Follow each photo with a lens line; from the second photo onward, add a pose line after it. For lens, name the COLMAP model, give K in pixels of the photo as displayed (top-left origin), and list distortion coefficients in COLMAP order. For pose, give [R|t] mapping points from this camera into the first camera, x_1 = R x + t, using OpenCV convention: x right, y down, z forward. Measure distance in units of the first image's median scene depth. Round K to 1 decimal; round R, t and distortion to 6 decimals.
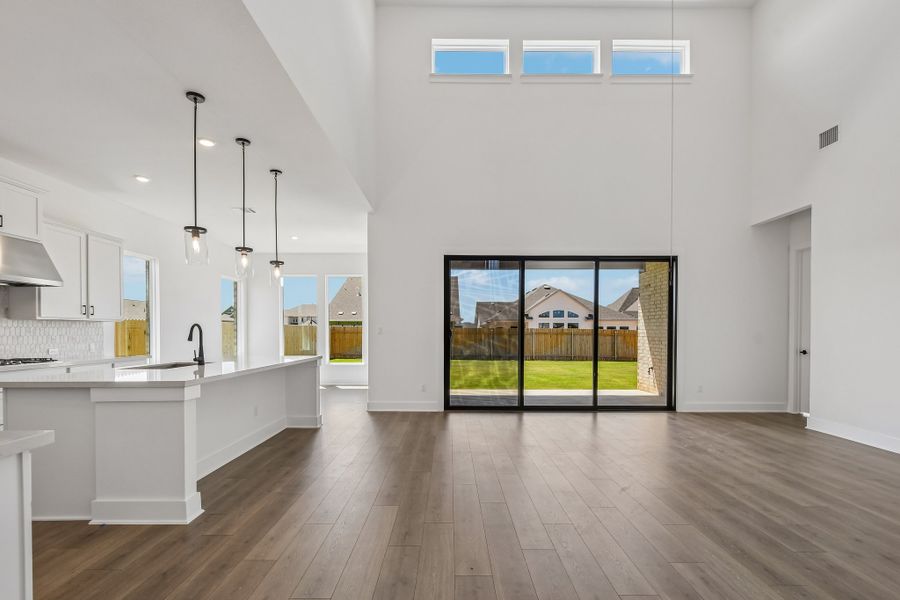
lens RADIAL K [[397.2, 0, 448.4], [0, 397.2, 337.9], [0, 0, 1]] dist [0.001032, -0.000053]
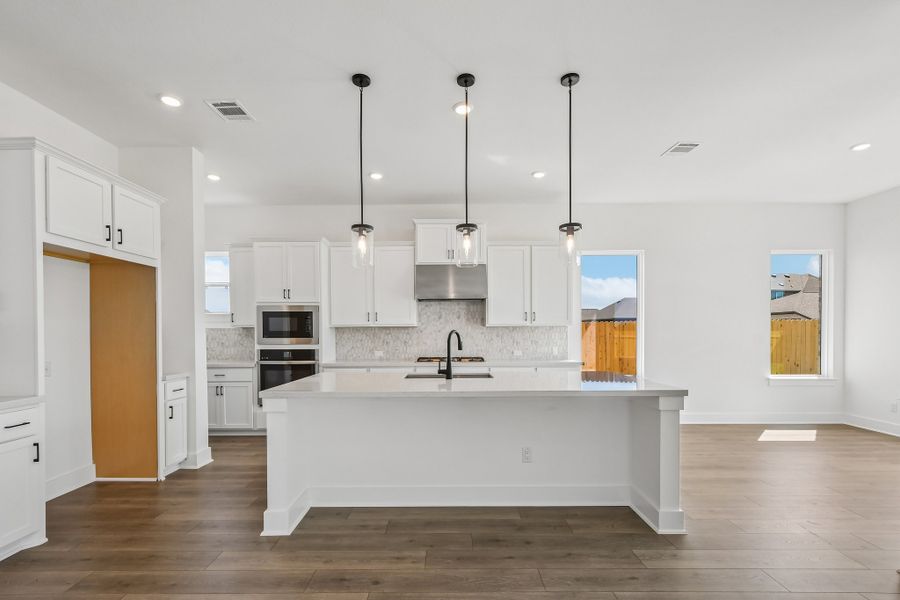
lens RADIAL K [[397.2, 0, 448.4], [0, 397.2, 337.9], [0, 0, 1]] dist [0.001032, -0.000053]
pose [[0.003319, 0.013108, -0.999909, 0.221821], [-0.010299, 0.999861, 0.013074, -0.028427], [0.999941, 0.010254, 0.003454, 0.981511]]
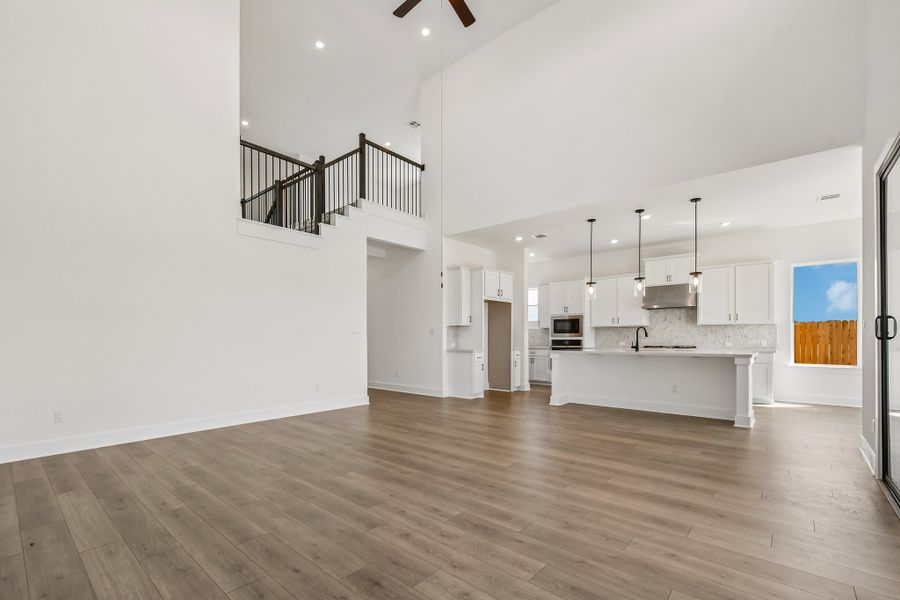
lens RADIAL K [[395.1, 0, 442.1], [0, 395.1, 337.6], [0, 0, 1]] dist [-0.000090, -0.000125]
pose [[-0.664968, 0.001548, -0.746870, 1.197552], [-0.008503, 0.999917, 0.009642, 0.003902], [0.746823, 0.012763, -0.664900, 1.484478]]
